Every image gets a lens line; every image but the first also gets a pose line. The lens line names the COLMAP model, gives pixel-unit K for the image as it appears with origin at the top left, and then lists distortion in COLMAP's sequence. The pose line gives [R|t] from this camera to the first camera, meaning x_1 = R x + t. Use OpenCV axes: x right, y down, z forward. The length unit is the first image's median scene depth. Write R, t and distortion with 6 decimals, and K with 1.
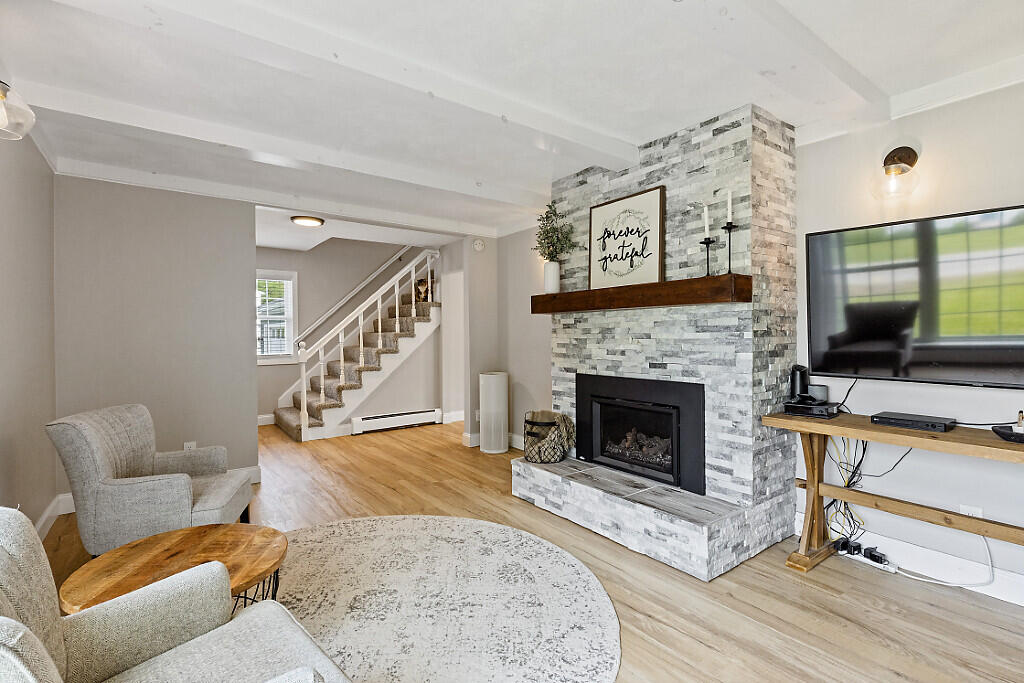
lens RADIAL K [[466.8, 0, 509.4], [0, 466.8, 339.9], [0, 0, 1]] dist [0.005409, 0.000458]
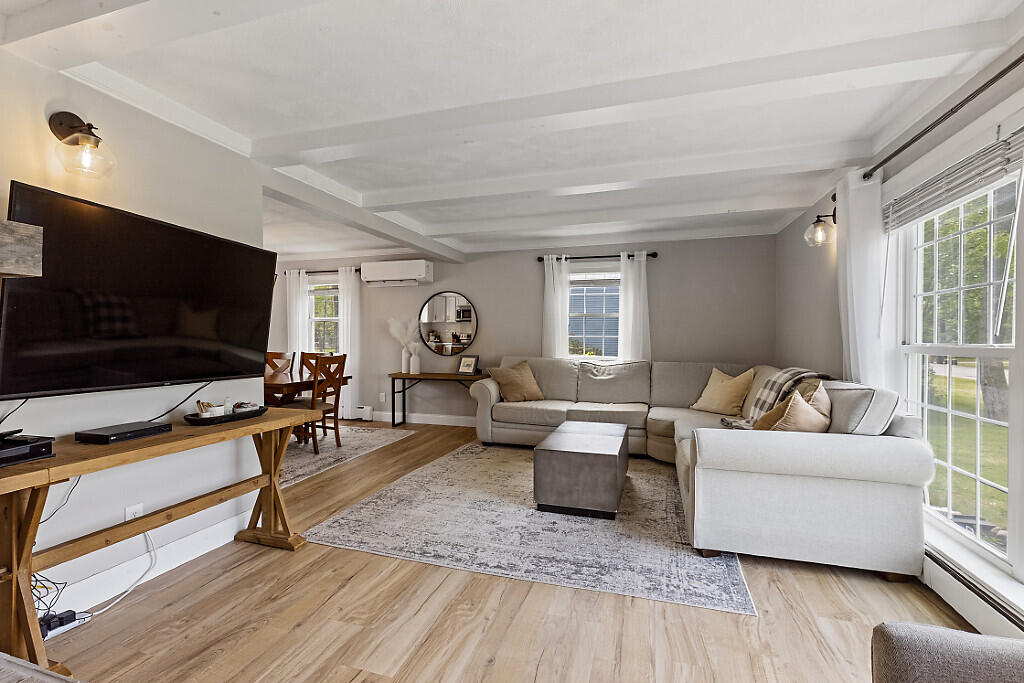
lens RADIAL K [[466.8, 0, 506.5], [0, 466.8, 339.3], [0, 0, 1]] dist [0.005409, 0.000458]
pose [[-0.583936, -0.002905, 0.811794, -0.349613], [0.001721, 0.999987, 0.004816, -0.012809], [-0.811798, 0.004210, -0.583923, 1.008994]]
